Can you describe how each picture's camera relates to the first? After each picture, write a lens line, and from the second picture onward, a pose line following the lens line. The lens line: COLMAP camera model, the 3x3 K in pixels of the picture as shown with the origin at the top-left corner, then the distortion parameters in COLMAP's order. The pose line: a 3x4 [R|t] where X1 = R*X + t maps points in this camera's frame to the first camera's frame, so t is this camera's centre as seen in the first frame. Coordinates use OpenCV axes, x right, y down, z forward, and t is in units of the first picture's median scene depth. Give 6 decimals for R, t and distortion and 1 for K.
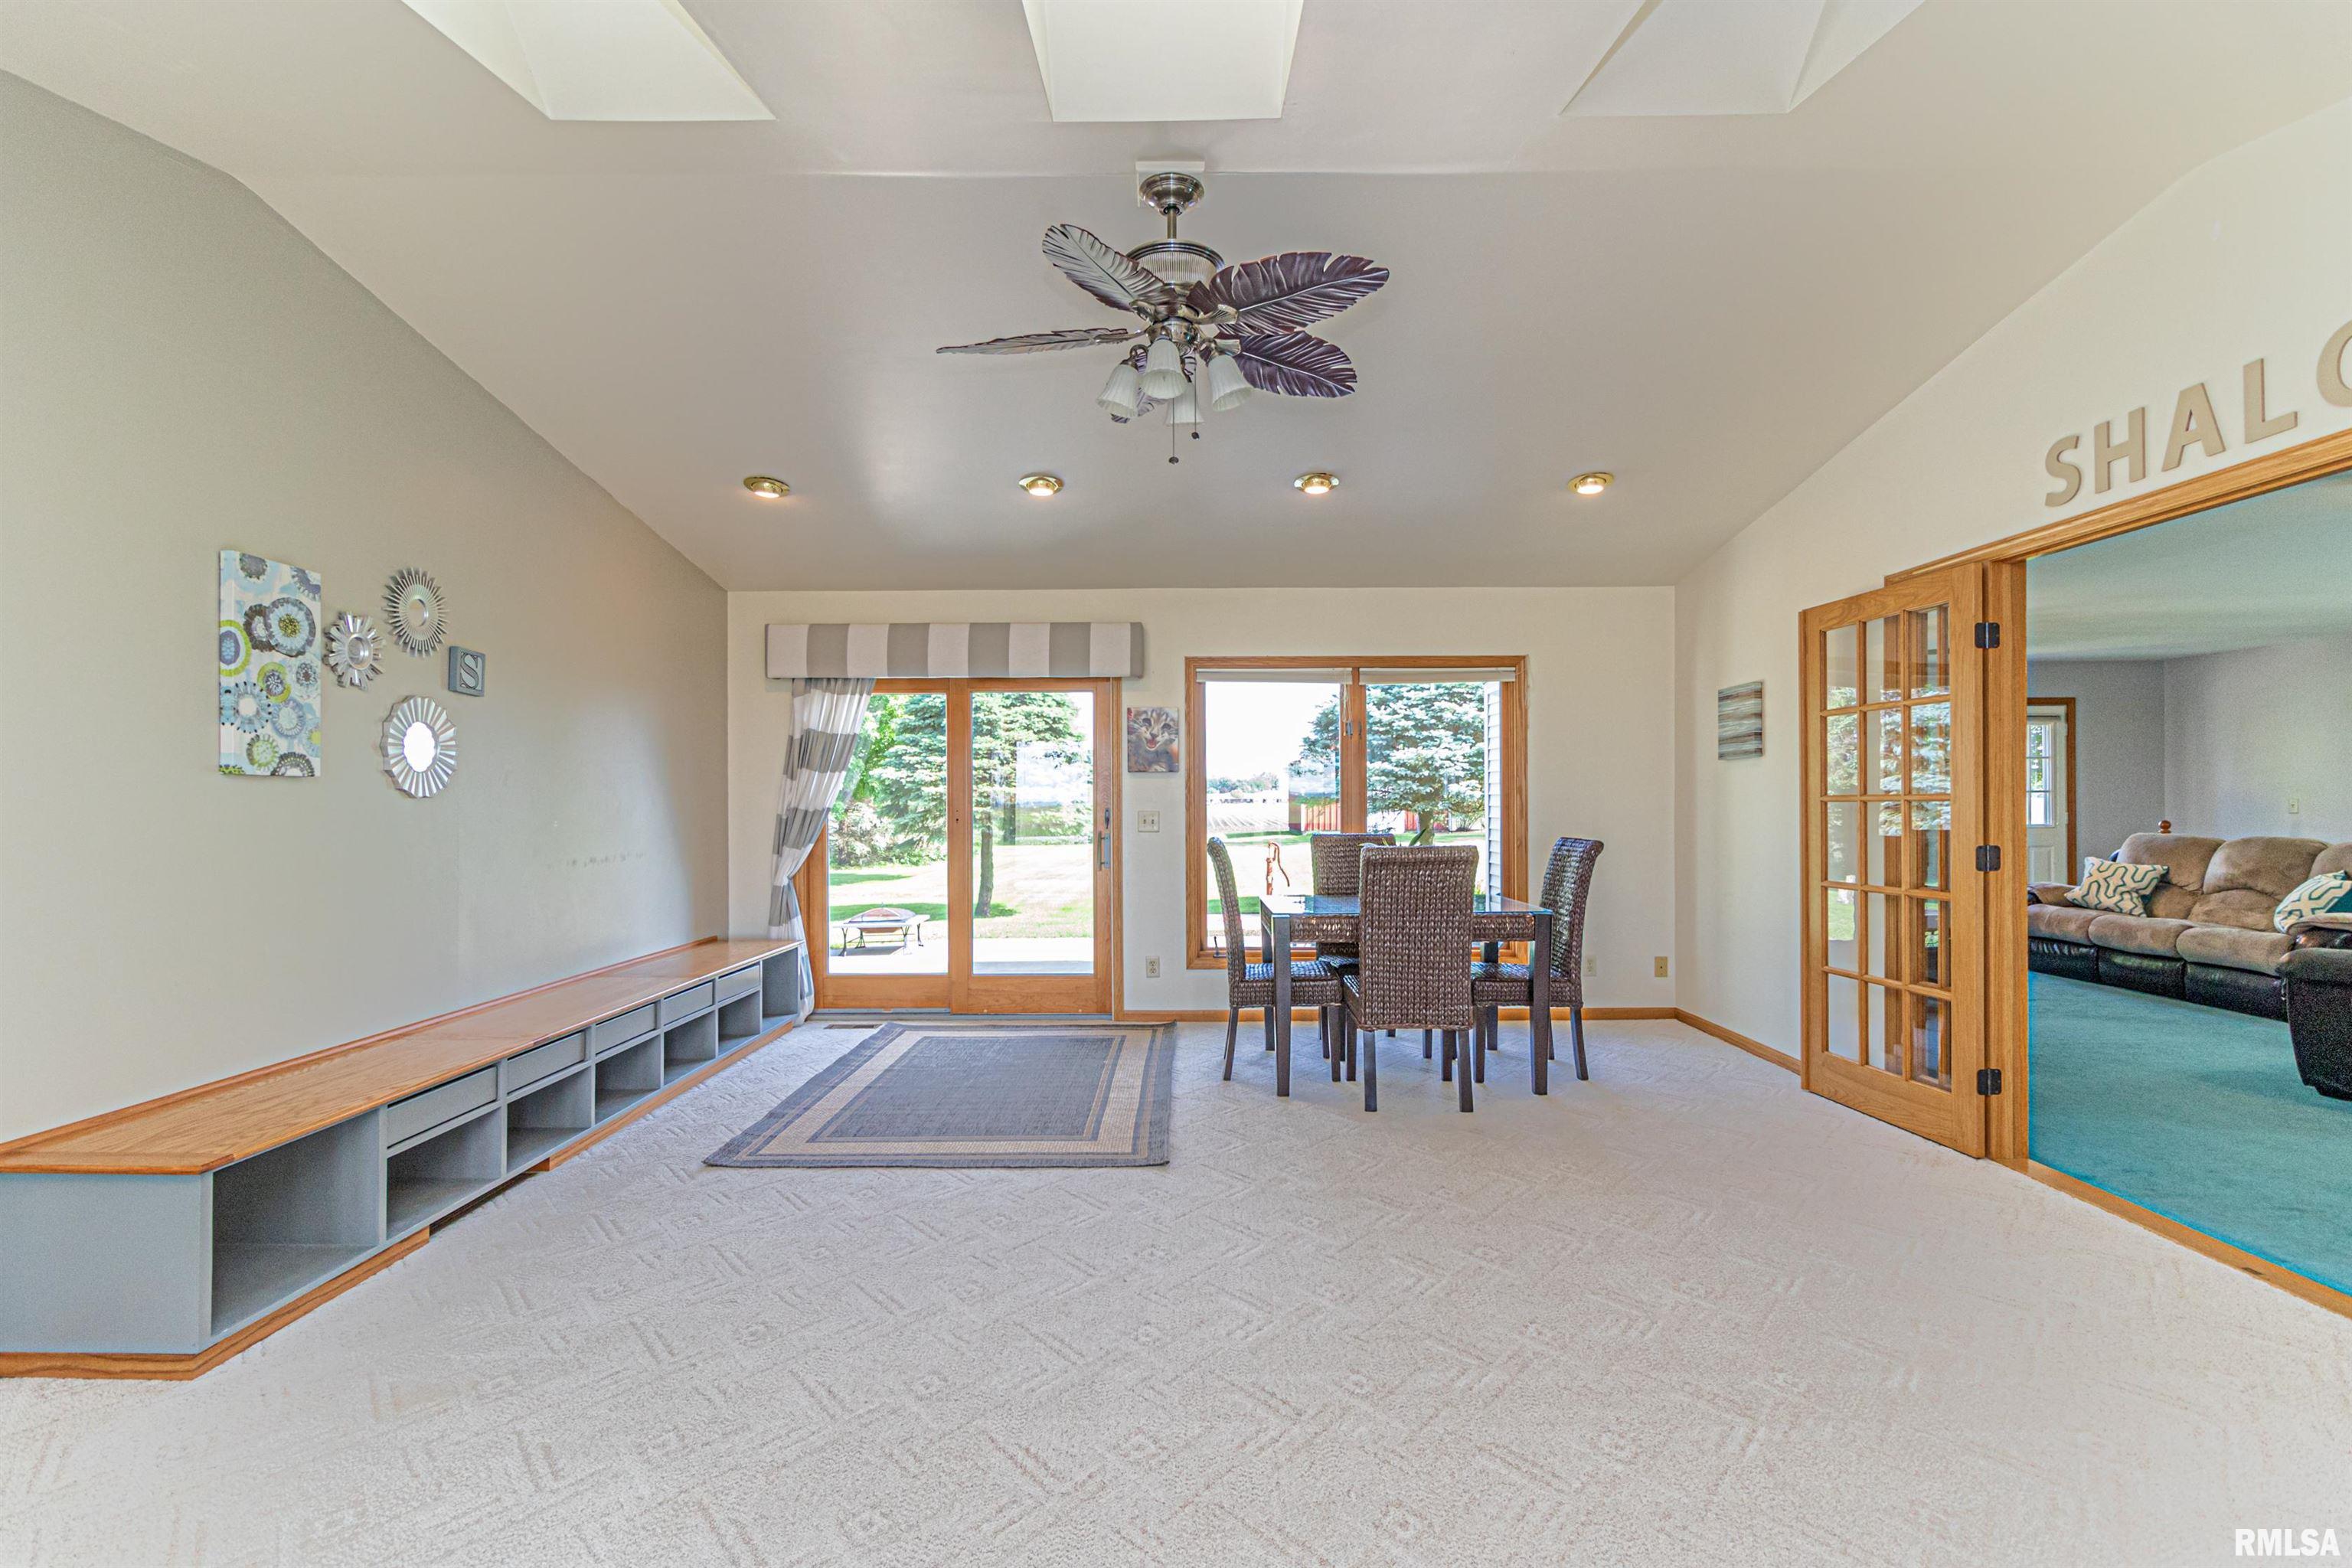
lens RADIAL K [[1148.4, 0, 1176.0], [0, 1148.4, 784.0], [0, 0, 1]] dist [-0.000849, 0.000210]
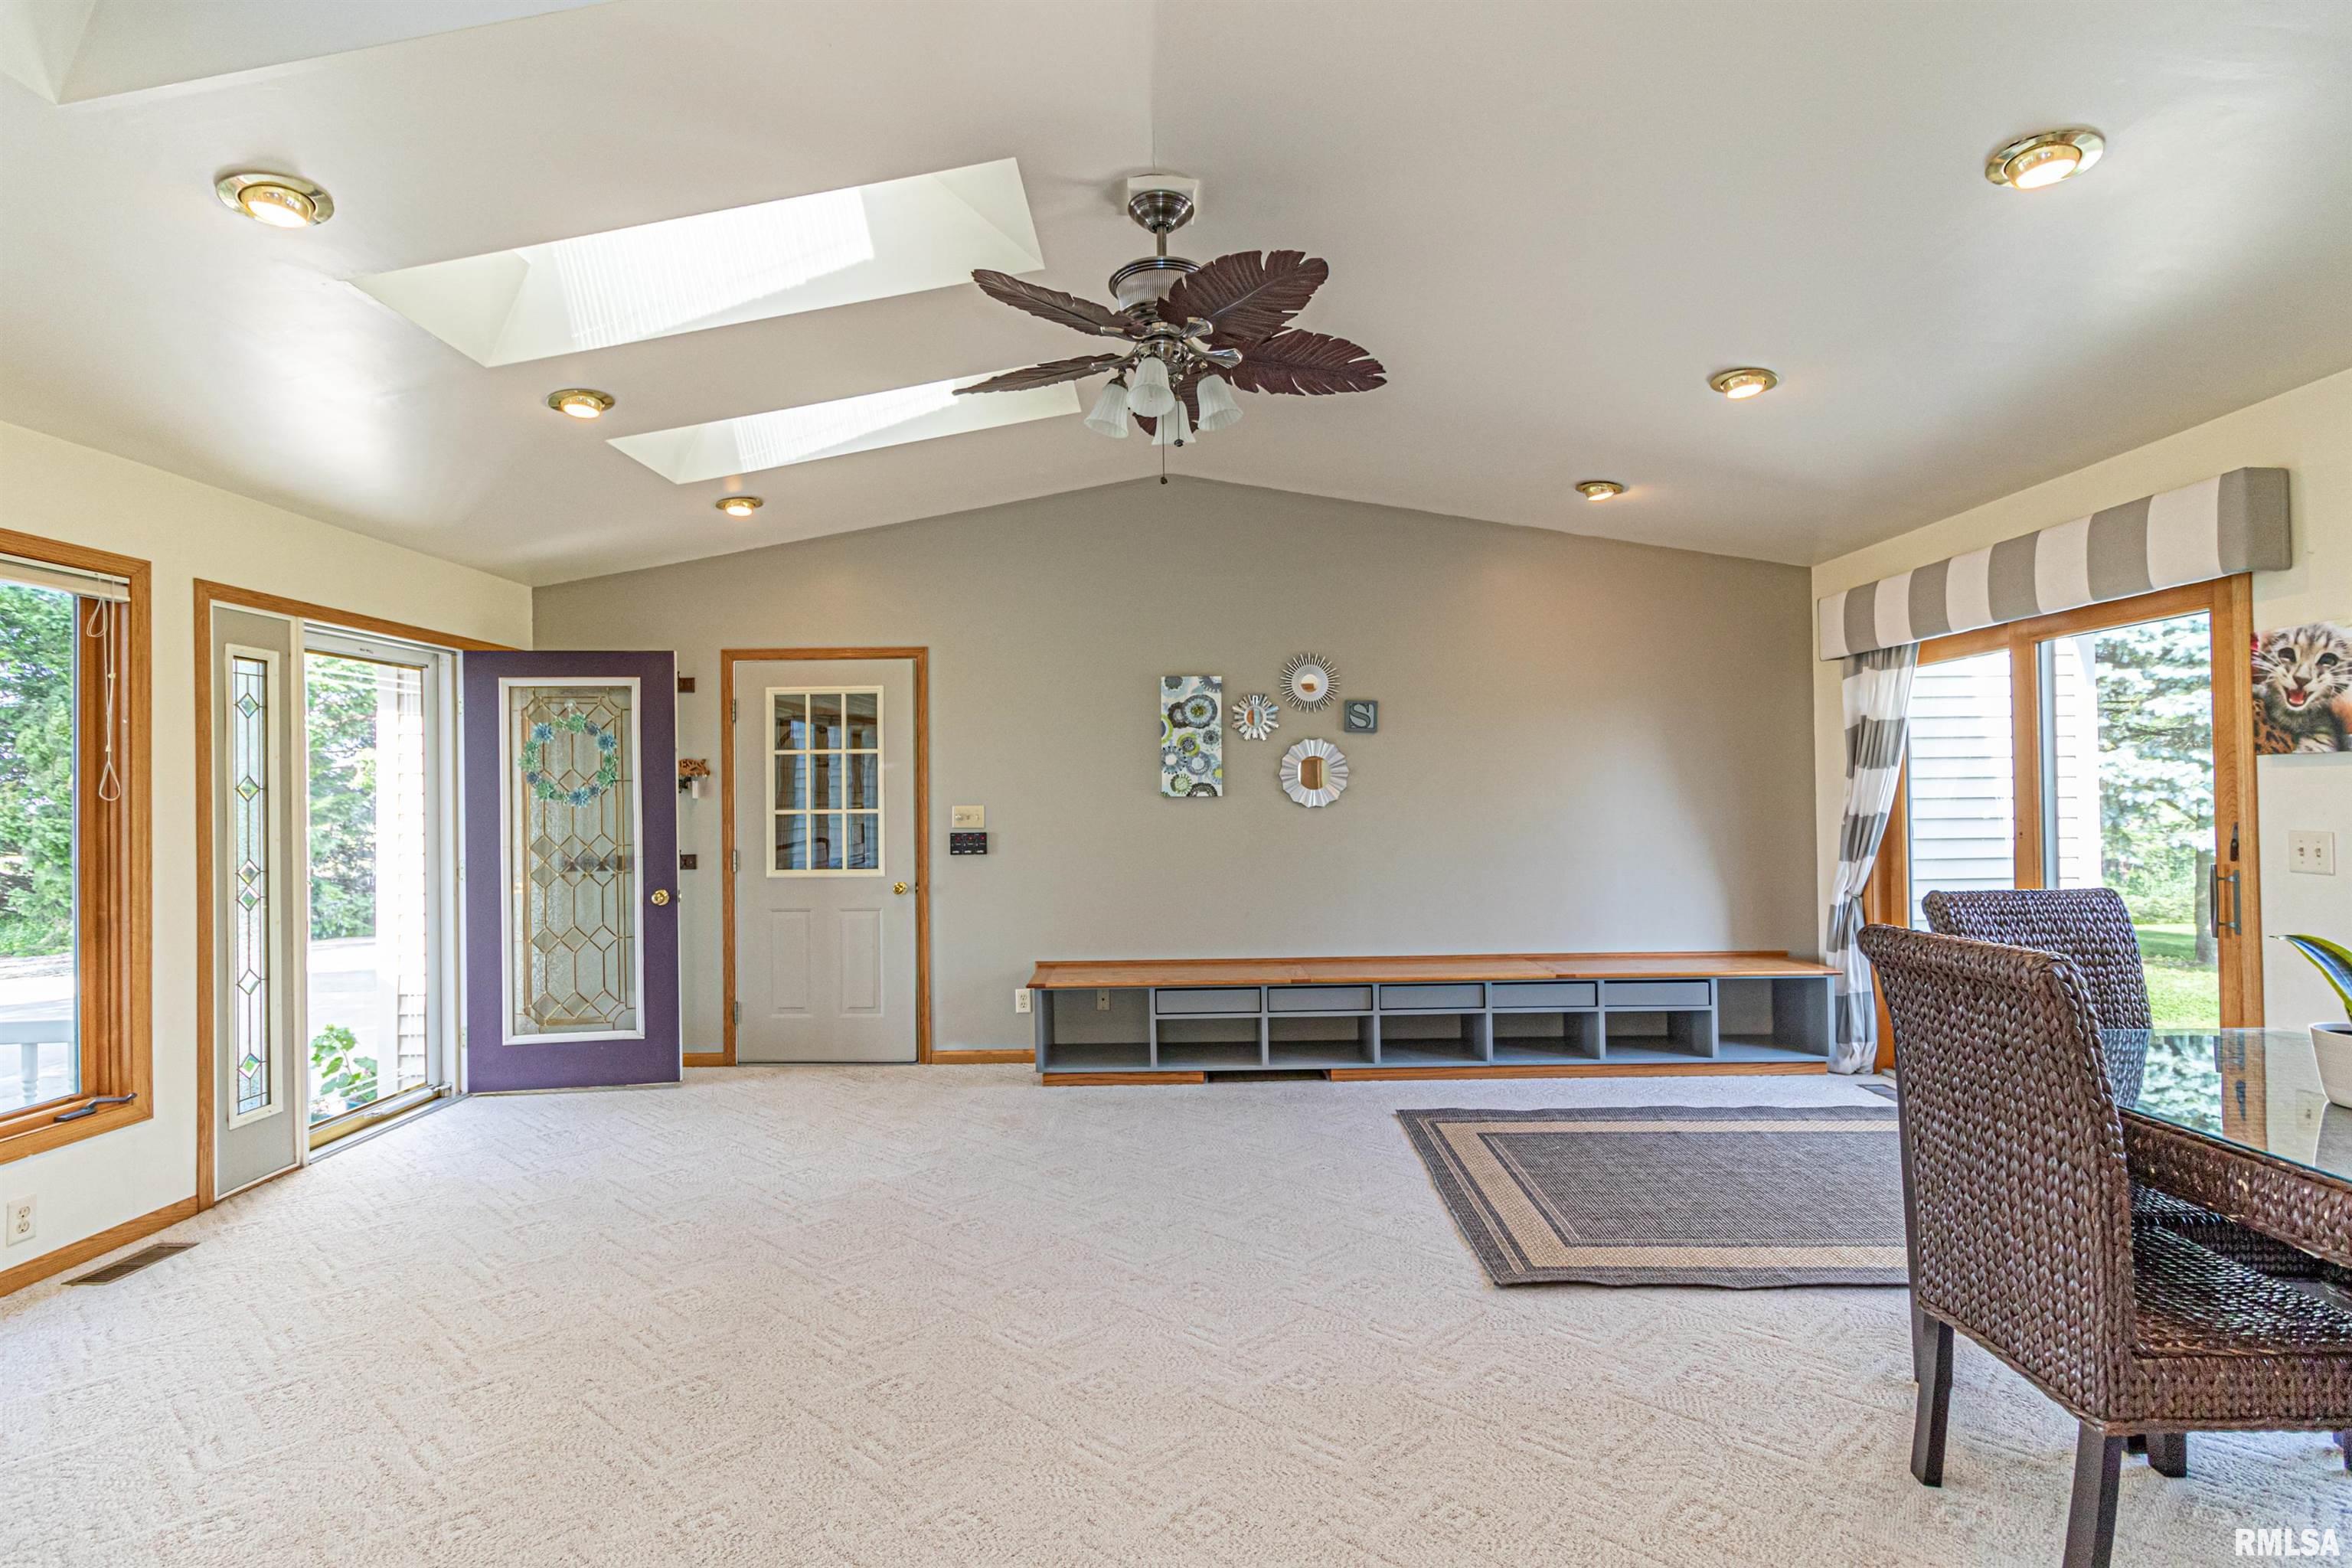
lens RADIAL K [[1081.8, 0, 1176.0], [0, 1081.8, 784.0], [0, 0, 1]] dist [0.000298, 0.000487]
pose [[0.007386, -0.008314, -0.999938, 0.727077], [0.029357, 0.999536, -0.008094, -0.011167], [0.999542, -0.029296, 0.007627, 0.784069]]
